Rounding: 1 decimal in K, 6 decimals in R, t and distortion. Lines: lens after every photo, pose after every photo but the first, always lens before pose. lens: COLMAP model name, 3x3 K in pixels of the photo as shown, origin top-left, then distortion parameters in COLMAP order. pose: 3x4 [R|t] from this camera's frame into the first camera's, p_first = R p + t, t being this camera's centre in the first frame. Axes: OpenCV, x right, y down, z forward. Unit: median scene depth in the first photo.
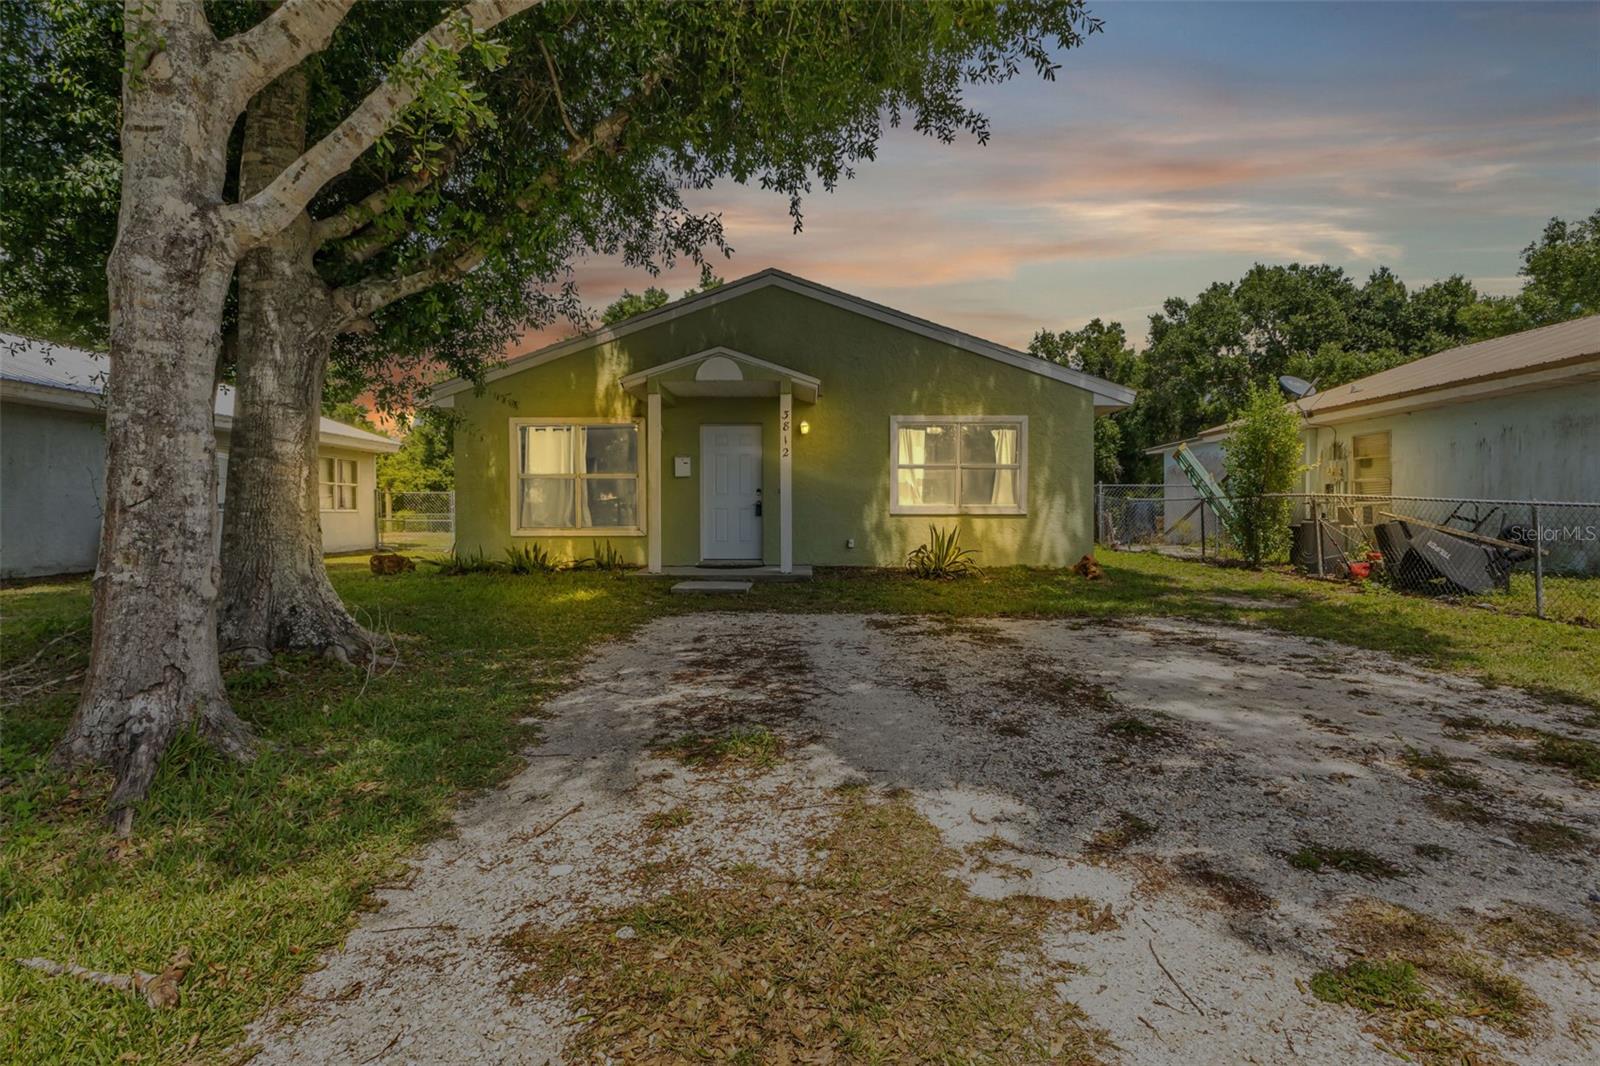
lens RADIAL K [[799.5, 0, 803.5], [0, 799.5, 530.7], [0, 0, 1]] dist [-0.004519, -0.000549]
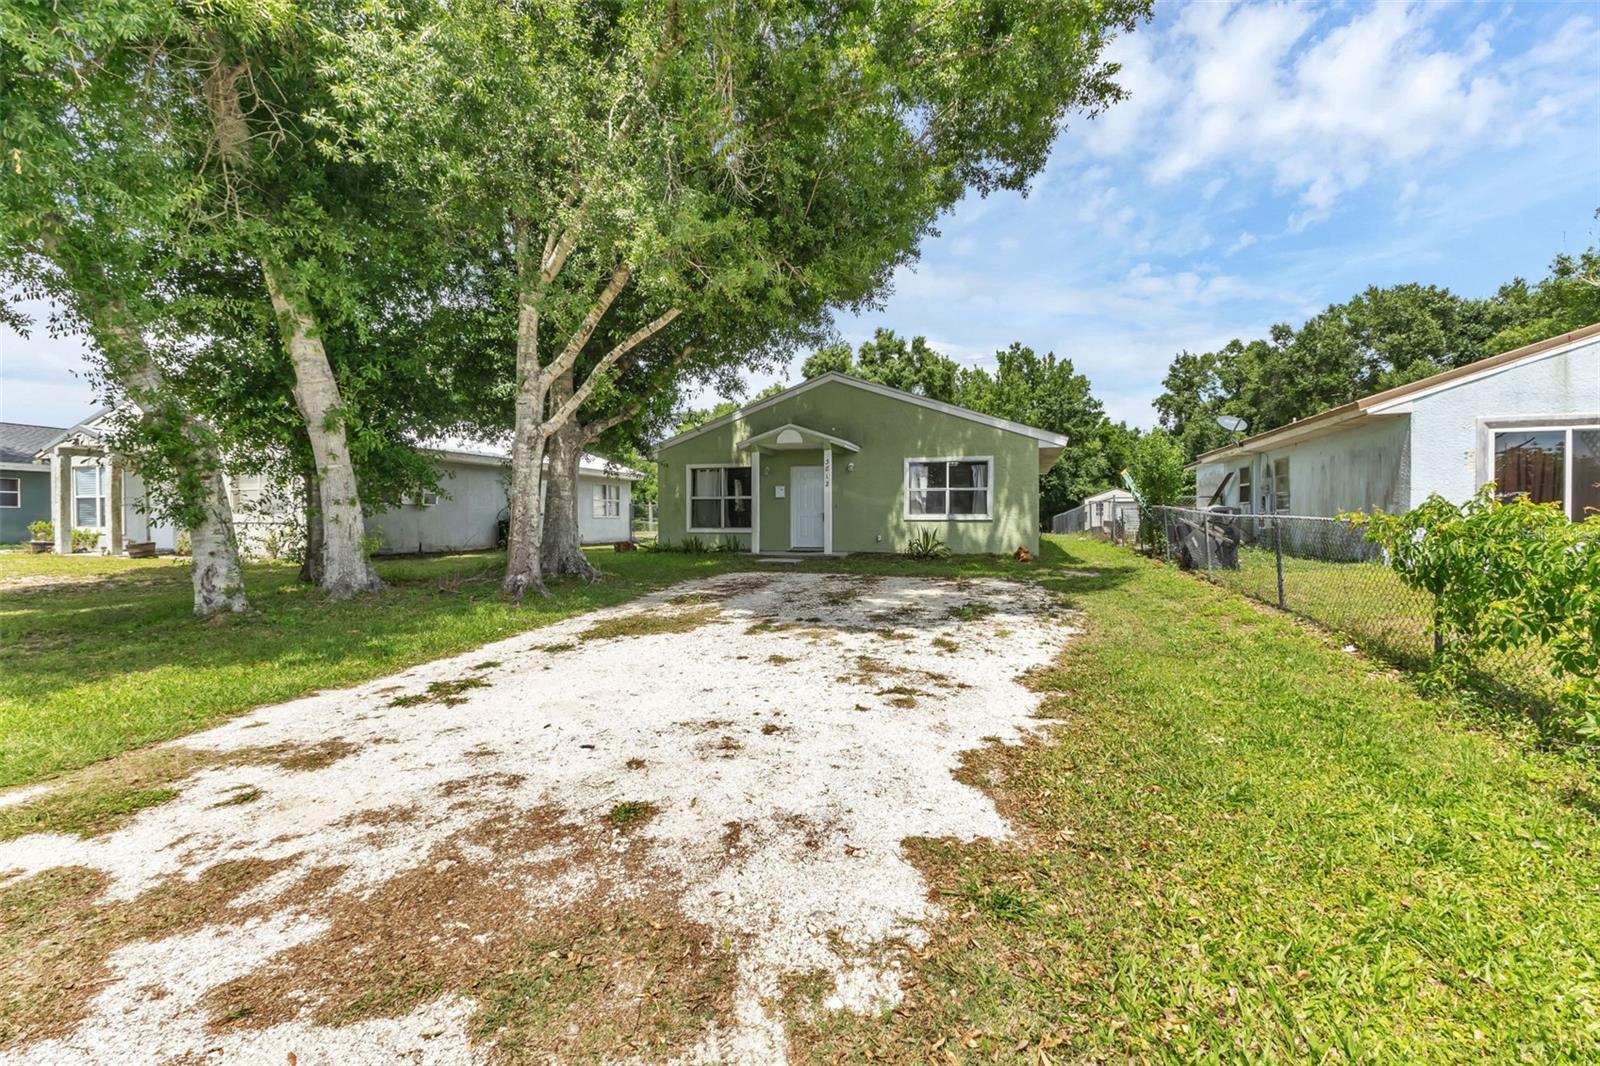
lens RADIAL K [[708.7, 0, 797.2], [0, 708.7, 525.9], [0, 0, 1]] dist [-0.000119, -0.000102]
pose [[0.957115, 0.001201, -0.289706, 0.317628], [-0.004222, 0.999943, -0.009801, 0.007432], [0.289678, 0.010604, 0.957066, -0.419866]]
